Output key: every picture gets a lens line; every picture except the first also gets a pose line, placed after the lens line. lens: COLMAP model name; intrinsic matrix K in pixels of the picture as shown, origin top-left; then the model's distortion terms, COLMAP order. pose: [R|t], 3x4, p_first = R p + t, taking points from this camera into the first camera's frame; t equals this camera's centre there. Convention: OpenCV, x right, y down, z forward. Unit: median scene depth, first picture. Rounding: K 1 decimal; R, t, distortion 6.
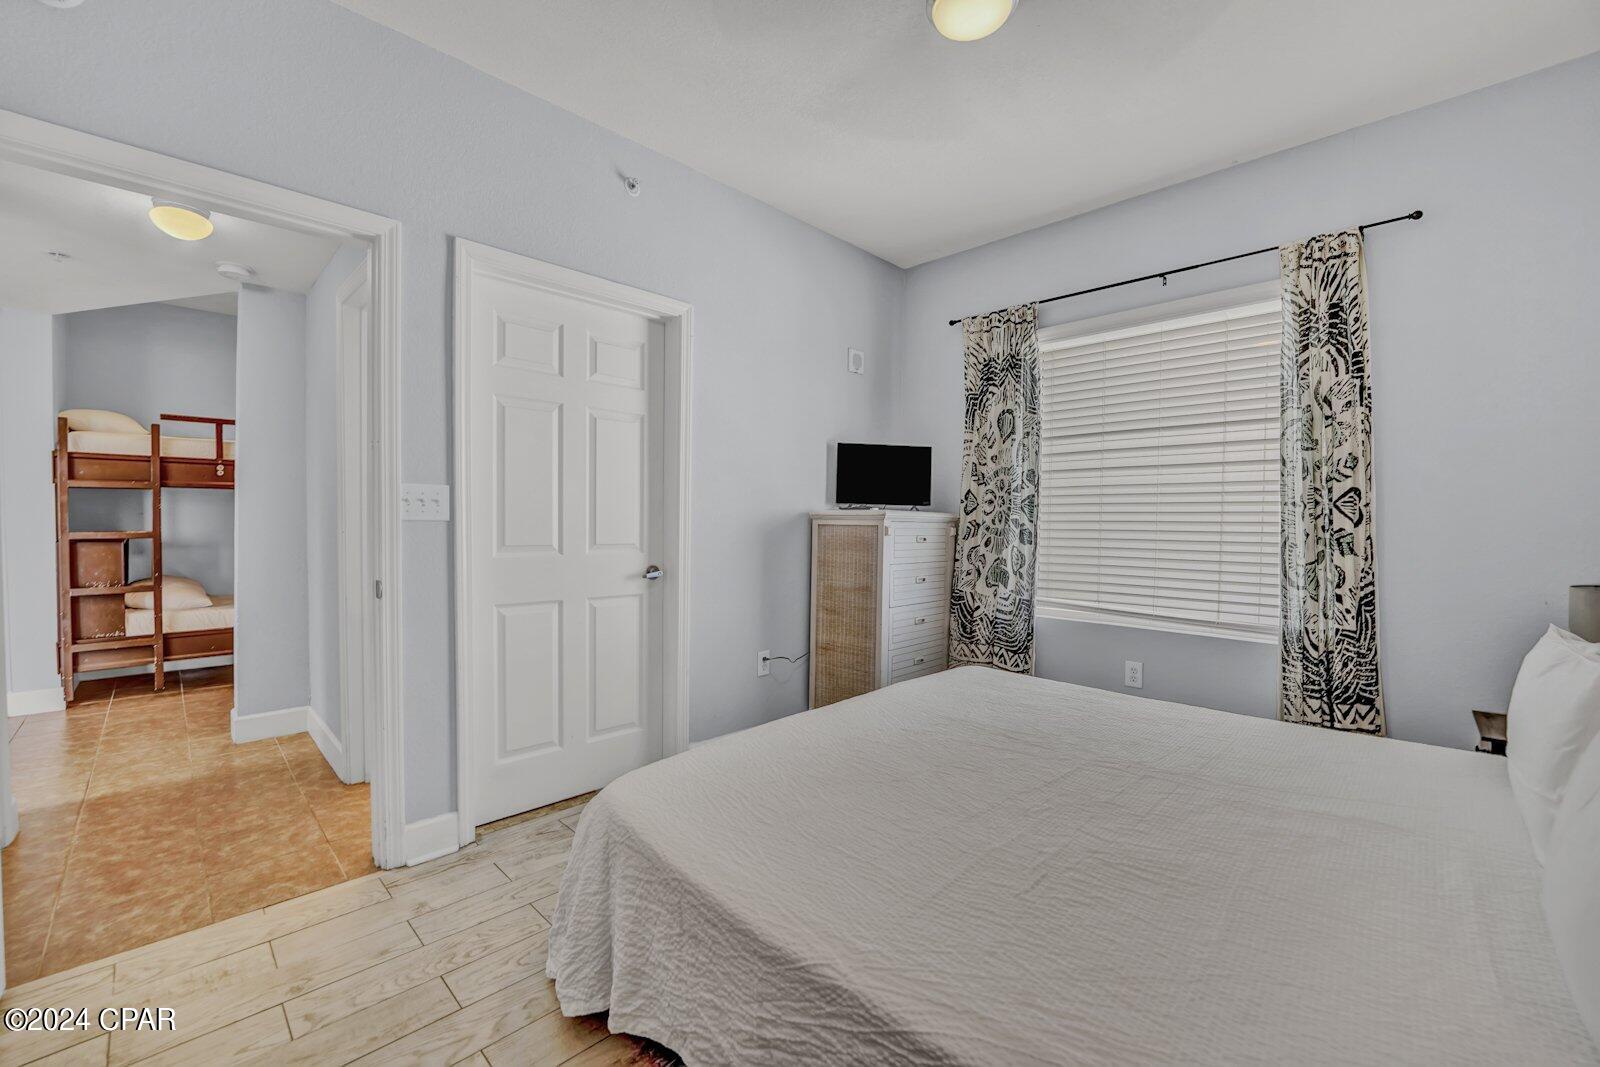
lens RADIAL K [[650.3, 0, 787.5], [0, 650.3, 539.4], [0, 0, 1]] dist [-0.022350, 0.000192]
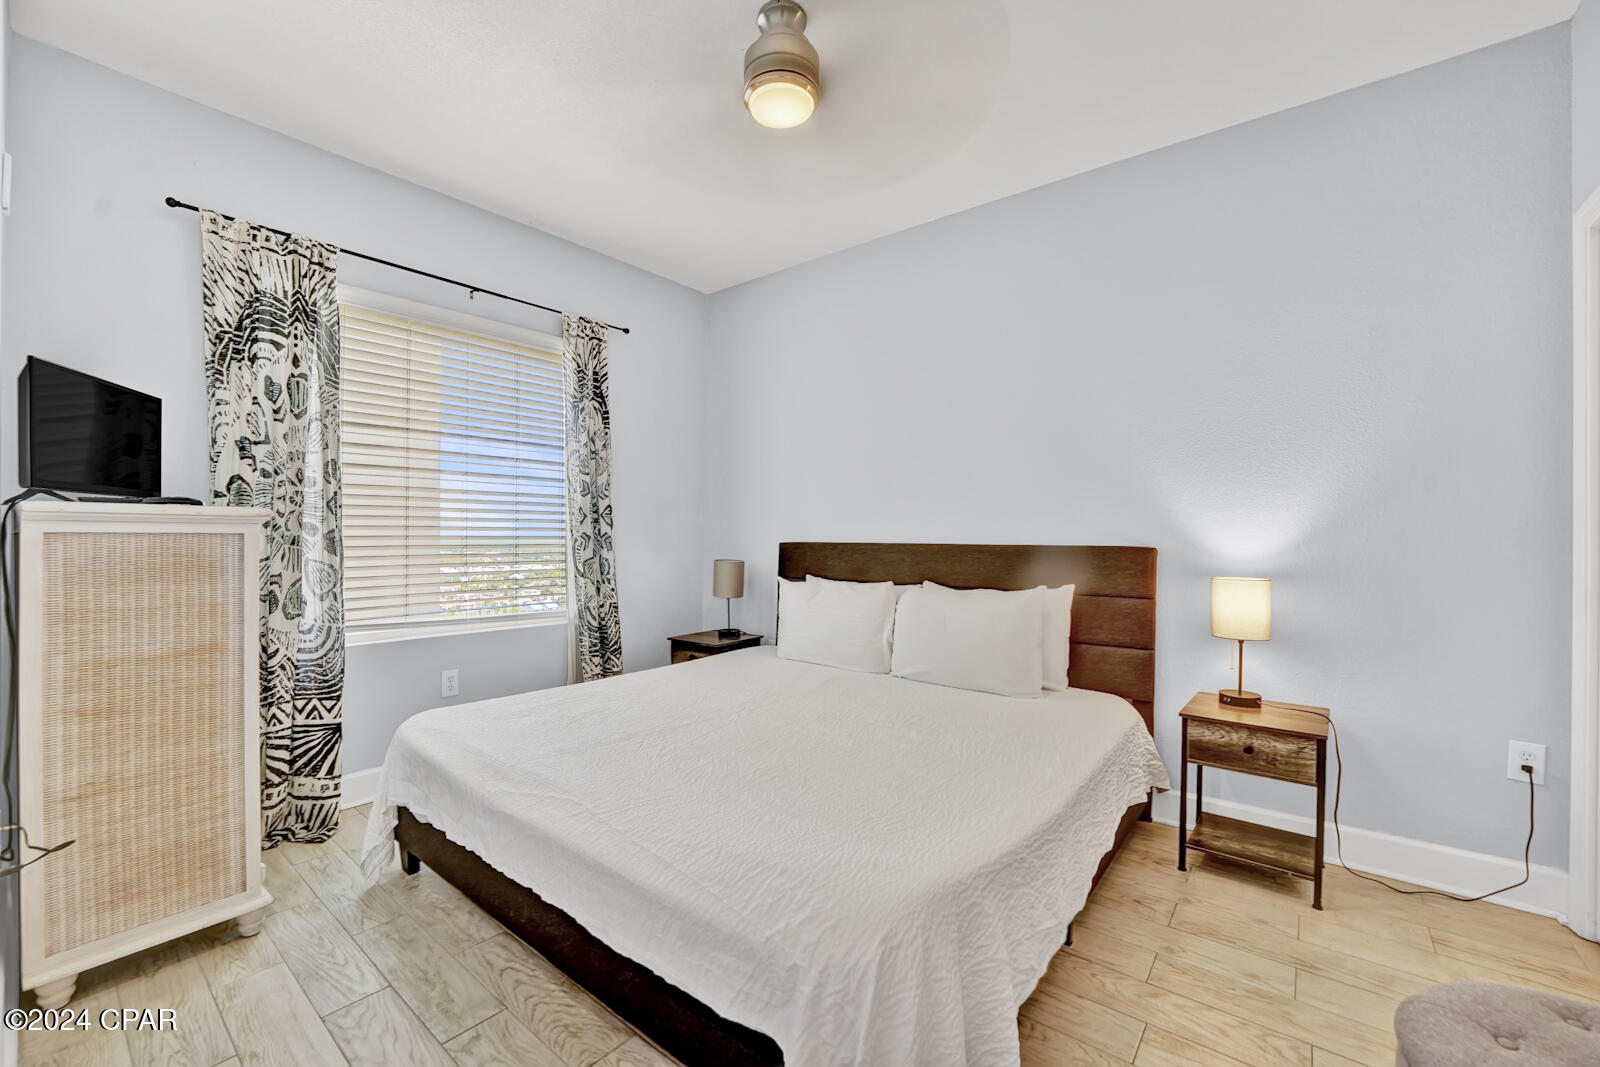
lens RADIAL K [[650.3, 0, 787.5], [0, 650.3, 539.4], [0, 0, 1]] dist [-0.022350, 0.000192]
pose [[-0.093932, -0.019281, 0.995392, -0.455530], [0.020321, 0.999567, 0.021280, -0.018306], [-0.995371, 0.022226, -0.093499, 0.547057]]
